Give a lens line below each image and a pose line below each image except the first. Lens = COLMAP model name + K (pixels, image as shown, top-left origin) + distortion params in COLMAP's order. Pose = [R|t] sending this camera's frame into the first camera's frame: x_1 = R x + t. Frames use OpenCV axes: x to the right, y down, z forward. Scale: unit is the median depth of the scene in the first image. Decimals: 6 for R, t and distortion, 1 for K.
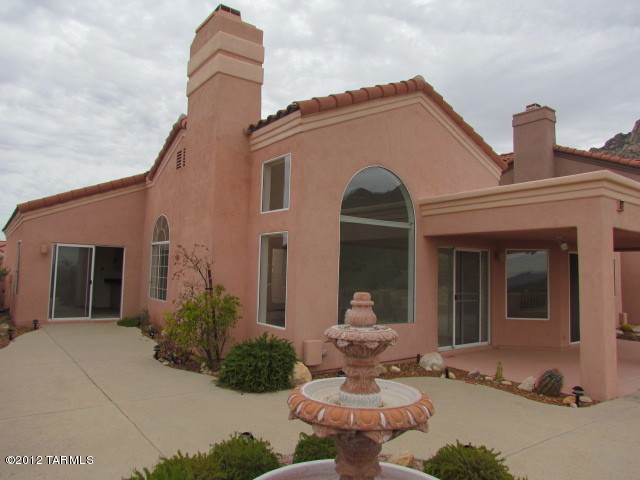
lens RADIAL K [[460.1, 0, 324.8], [0, 460.1, 240.7], [0, 0, 1]] dist [-0.015320, 0.001794]
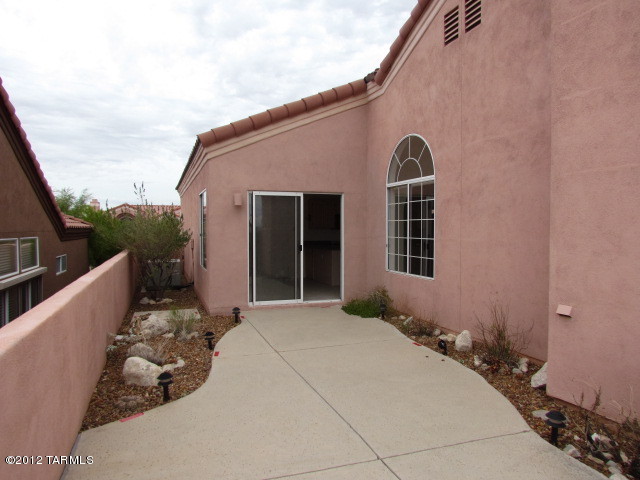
lens RADIAL K [[460.9, 0, 324.3], [0, 460.9, 242.1], [0, 0, 1]] dist [-0.012527, -0.002830]
pose [[0.955429, -0.018917, -0.294614, -0.303426], [0.046960, 0.994977, 0.088402, 0.026437], [0.291462, -0.098297, 0.951518, 0.402018]]
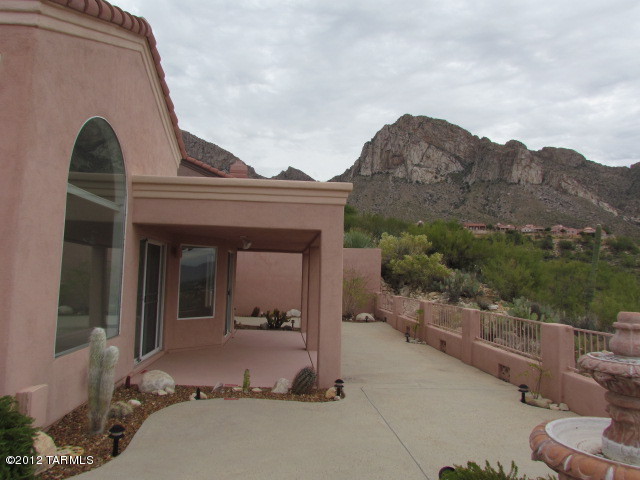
lens RADIAL K [[460.1, 0, 324.8], [0, 460.1, 240.7], [0, 0, 1]] dist [-0.015320, 0.001794]
pose [[0.545231, 0.057103, 0.836339, -0.198391], [-0.070478, 0.997268, -0.022144, 0.010908], [-0.835318, -0.046870, 0.547766, 0.234402]]
